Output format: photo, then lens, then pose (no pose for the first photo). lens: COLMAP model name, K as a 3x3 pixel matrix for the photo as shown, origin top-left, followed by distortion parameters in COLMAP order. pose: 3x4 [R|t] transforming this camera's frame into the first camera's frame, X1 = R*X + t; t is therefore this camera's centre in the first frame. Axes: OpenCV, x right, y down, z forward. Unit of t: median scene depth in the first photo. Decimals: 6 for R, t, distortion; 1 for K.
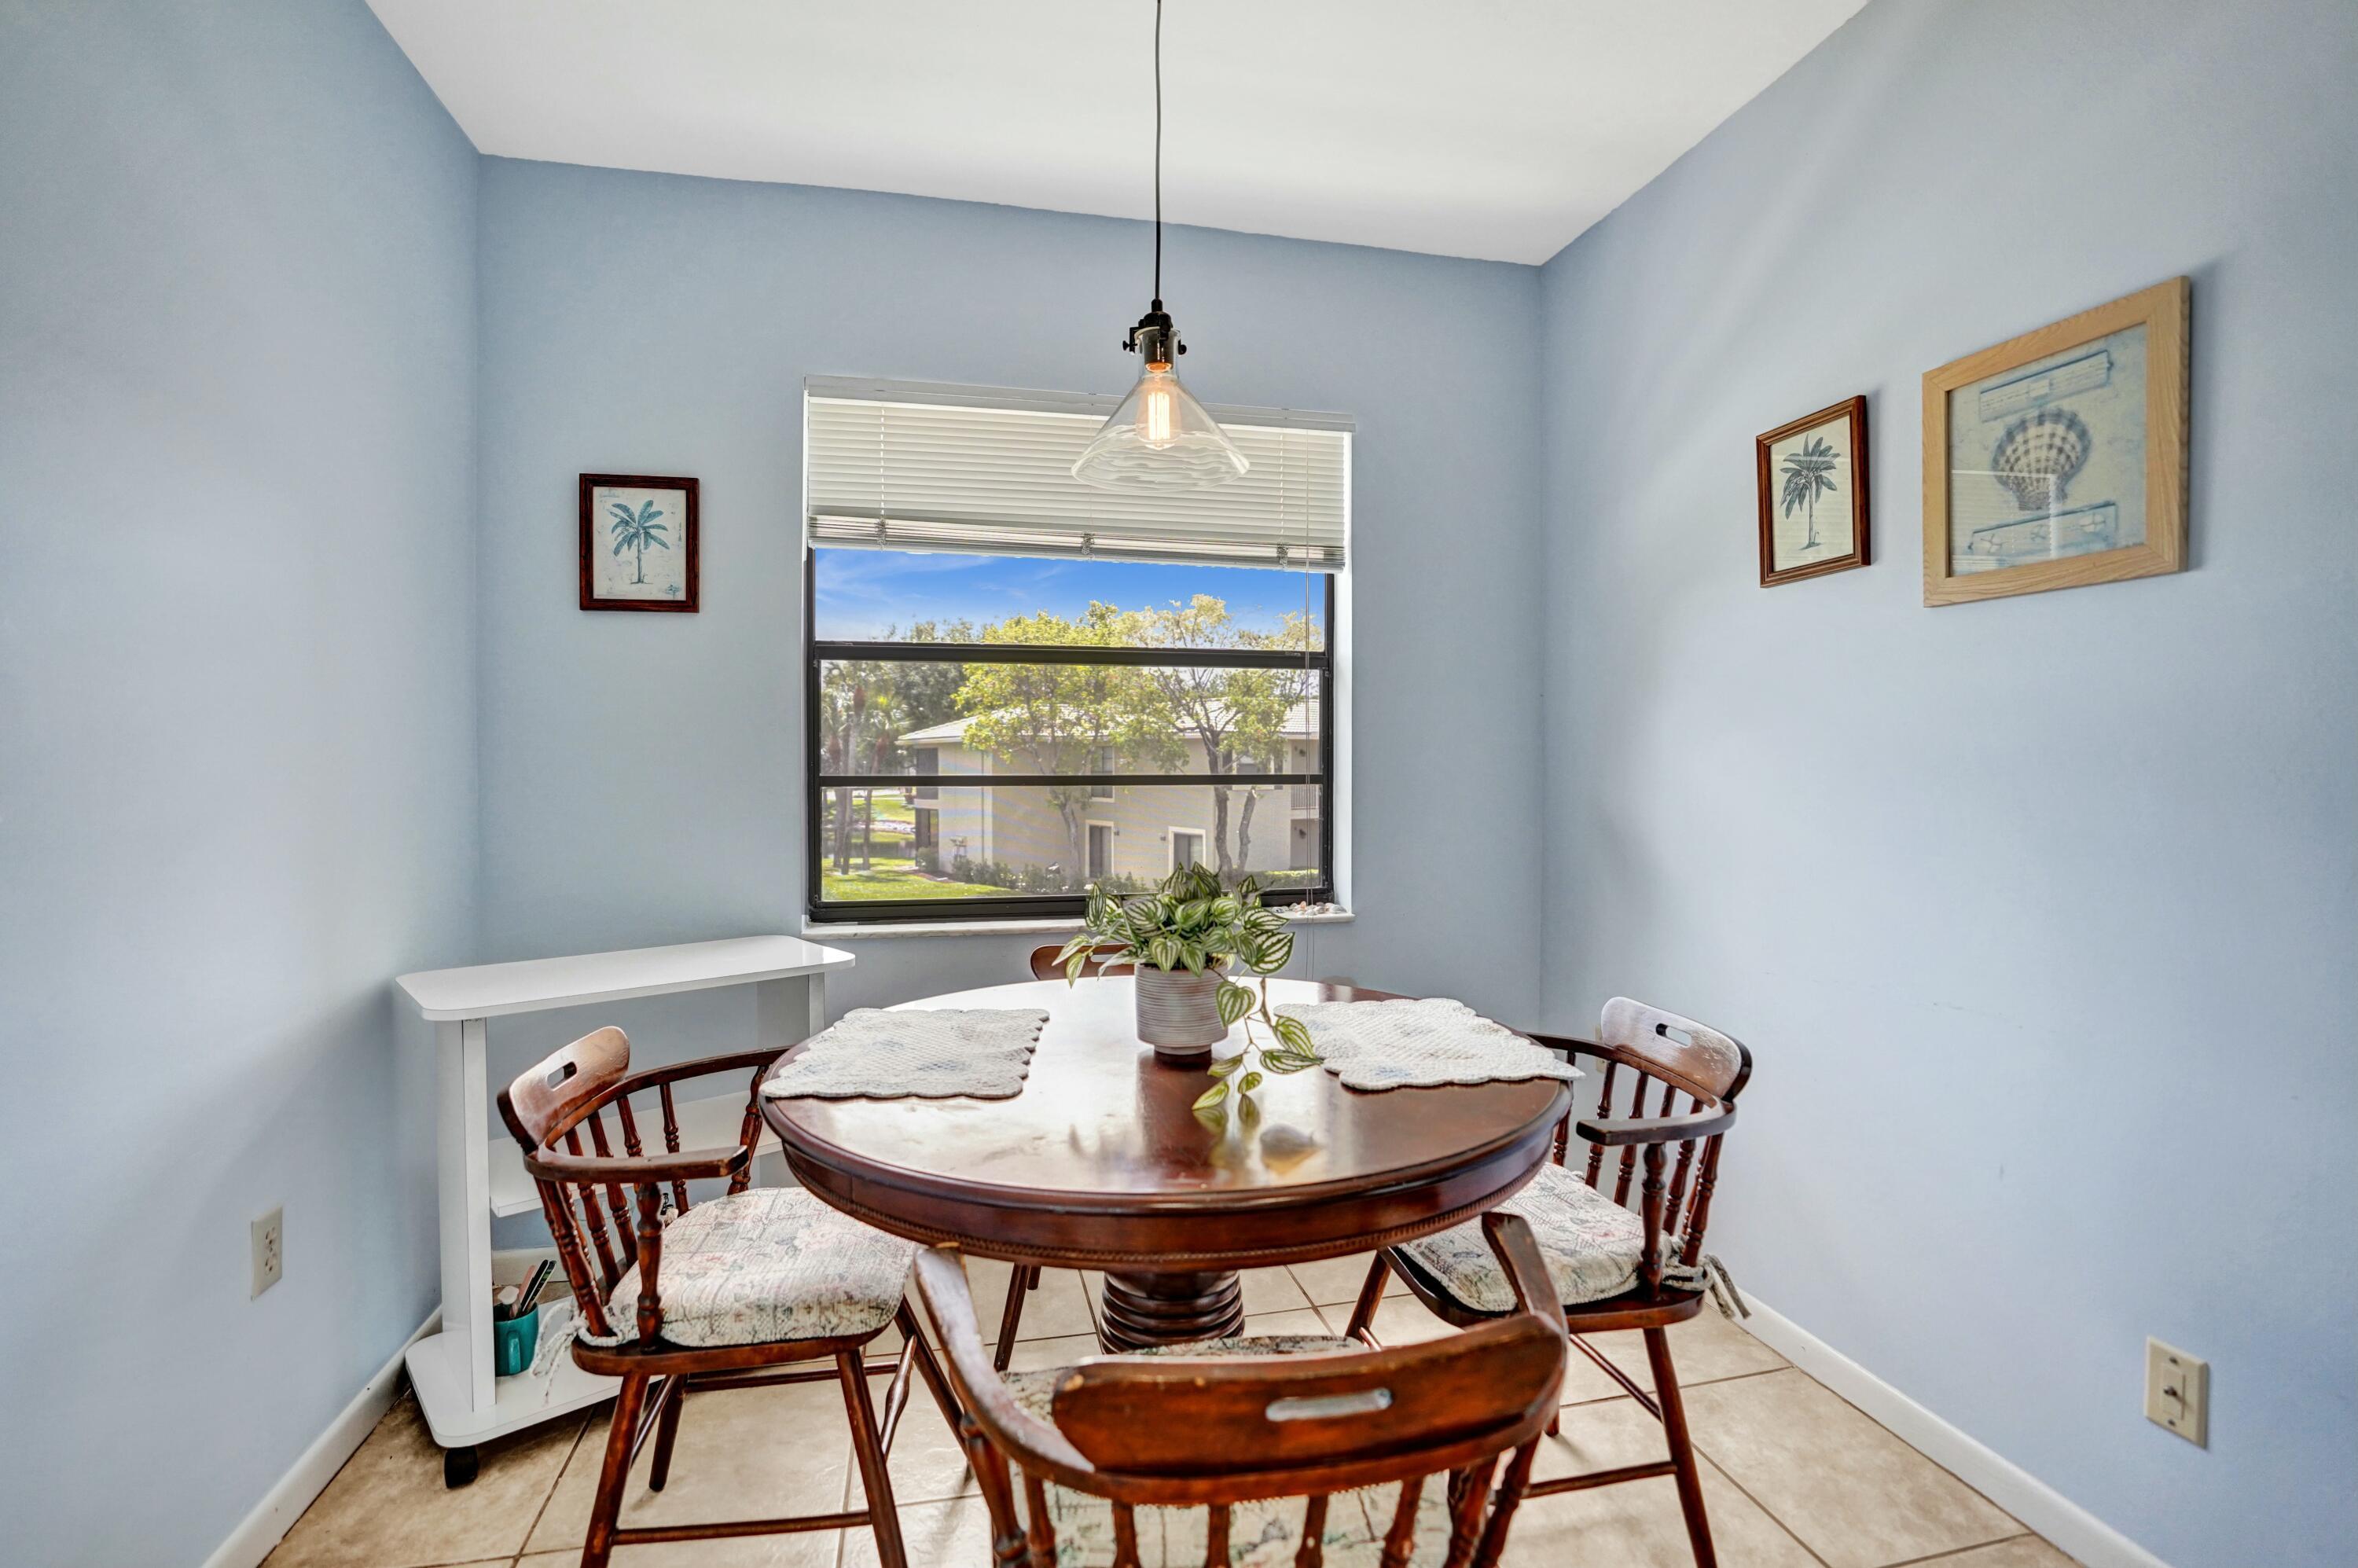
lens RADIAL K [[1105.9, 0, 1176.8], [0, 1105.9, 781.1], [0, 0, 1]] dist [-0.064955, 0.025299]
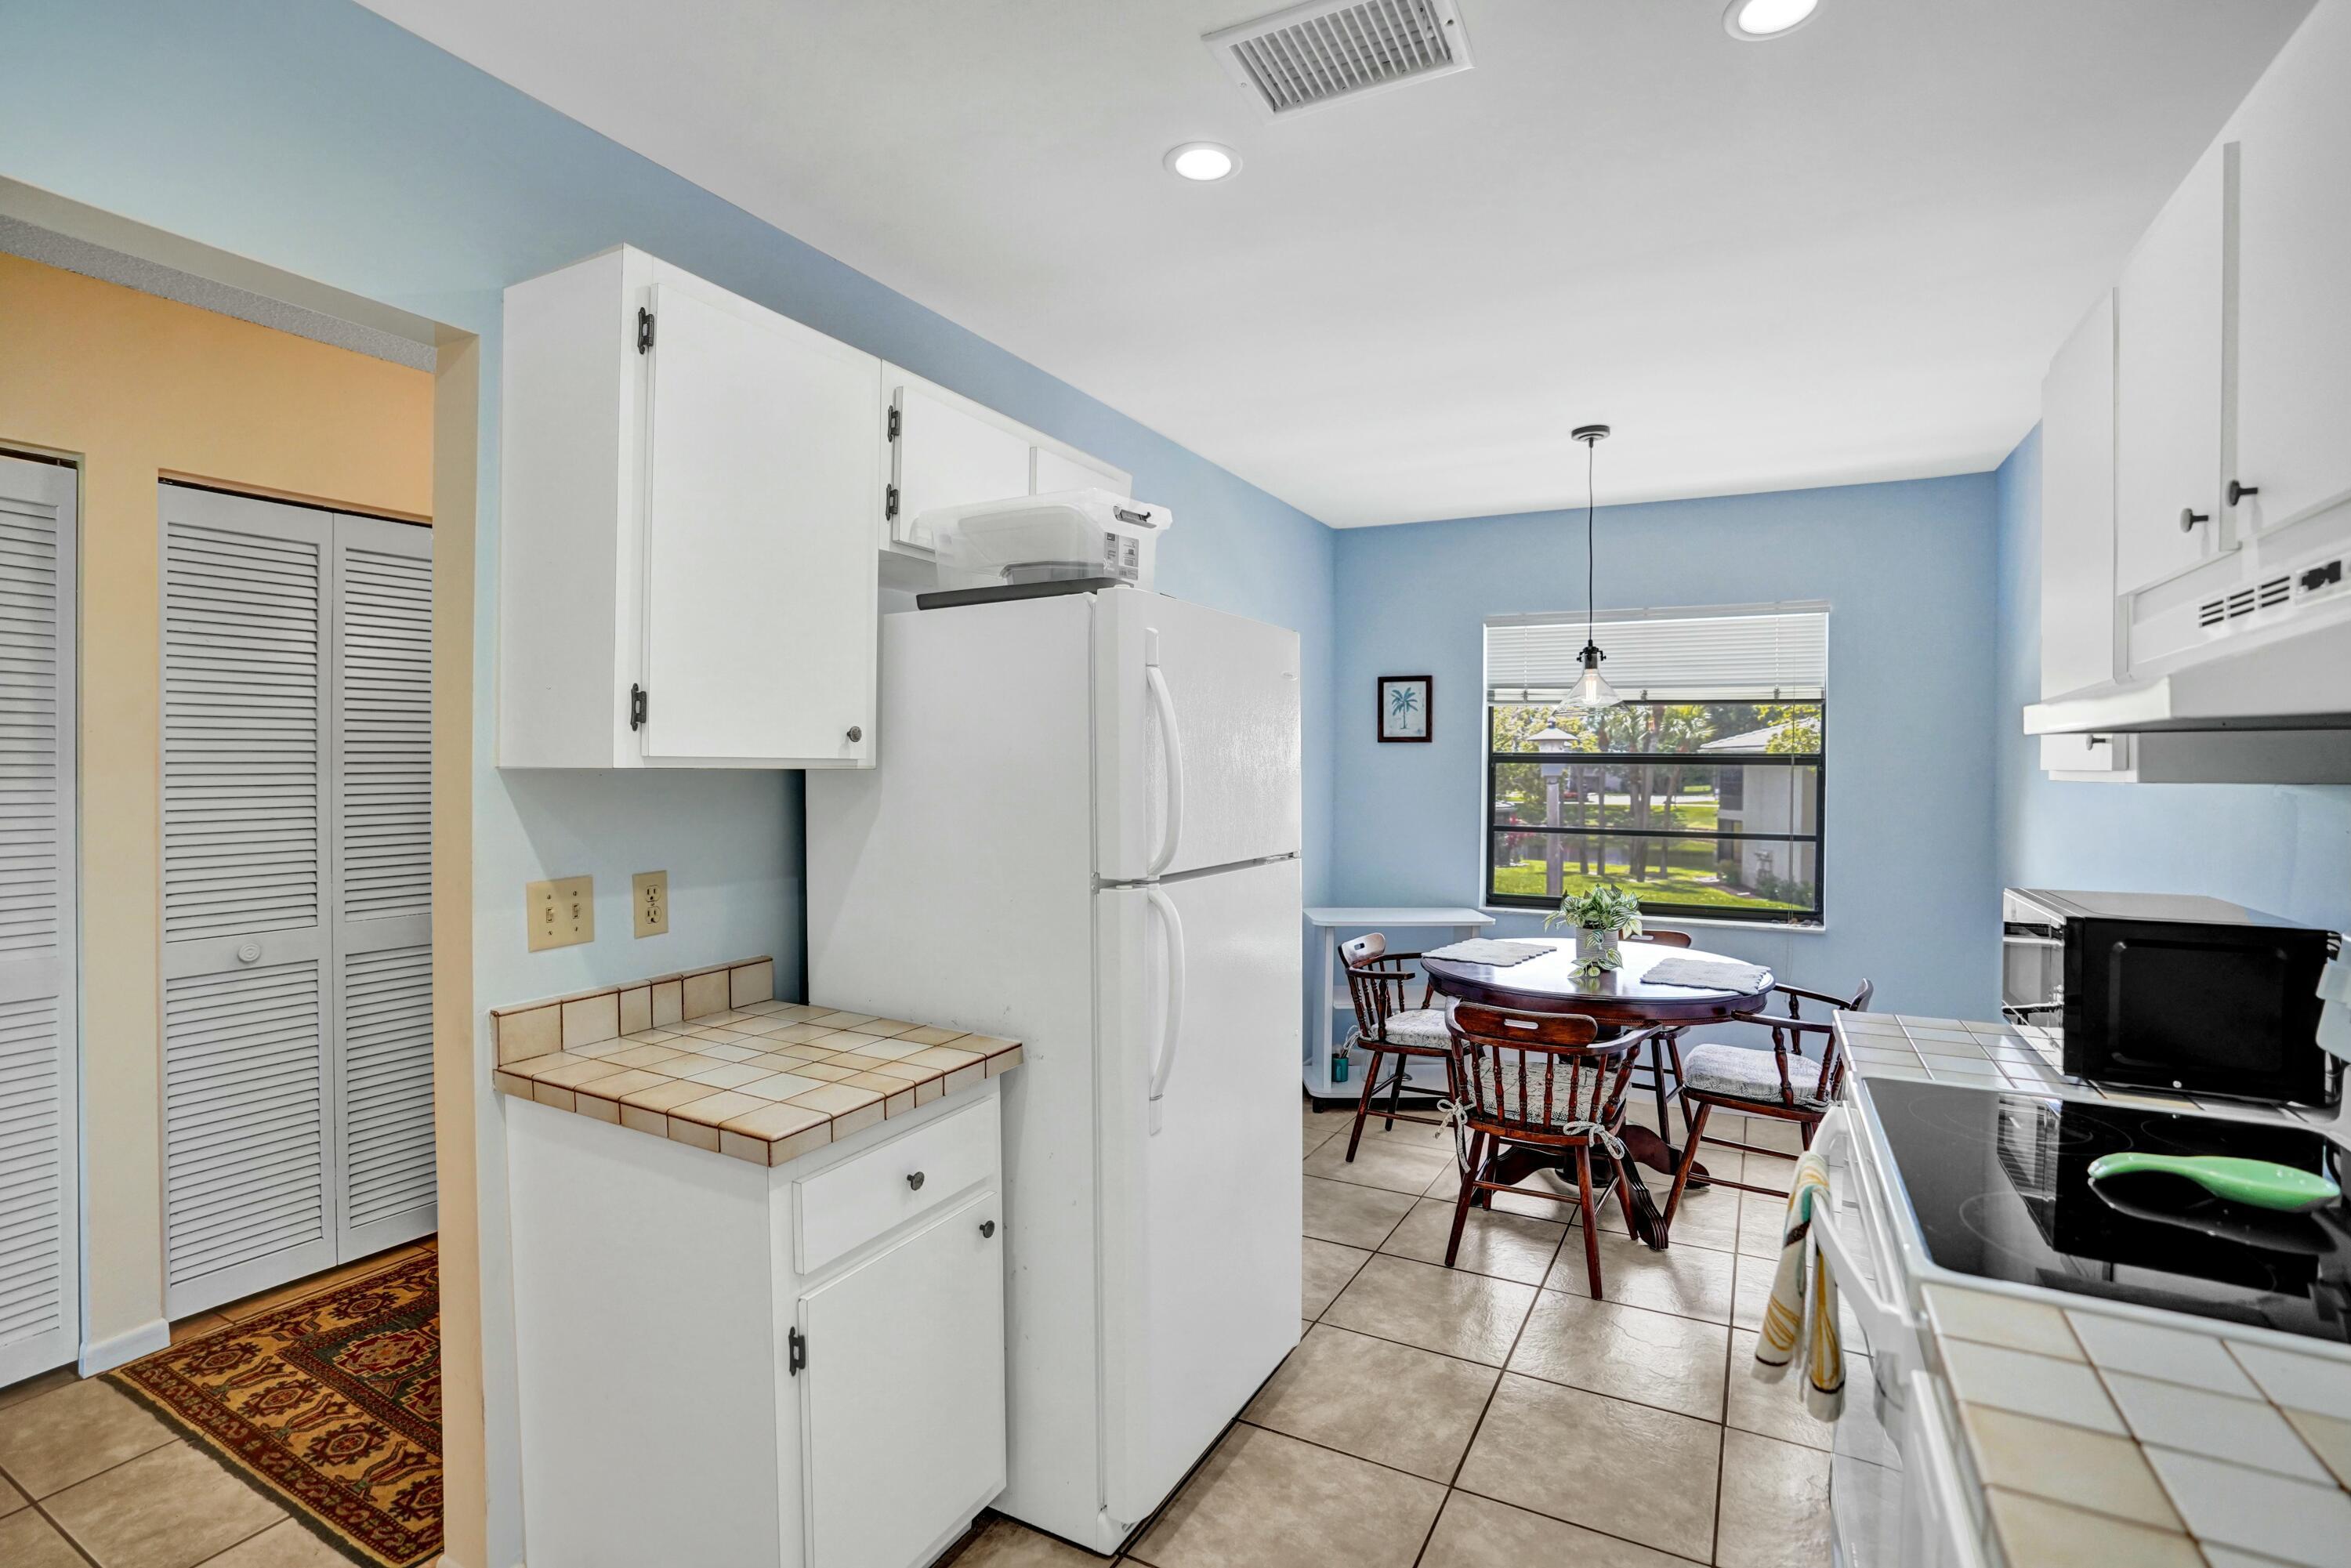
lens RADIAL K [[1102.6, 0, 1173.2], [0, 1102.6, 771.8], [0, 0, 1]] dist [-0.064955, 0.025299]
pose [[0.756852, 0.011220, -0.653490, 0.515164], [-0.018460, 0.999821, -0.004213, -0.085189], [0.653326, 0.015252, 0.756923, -0.822572]]
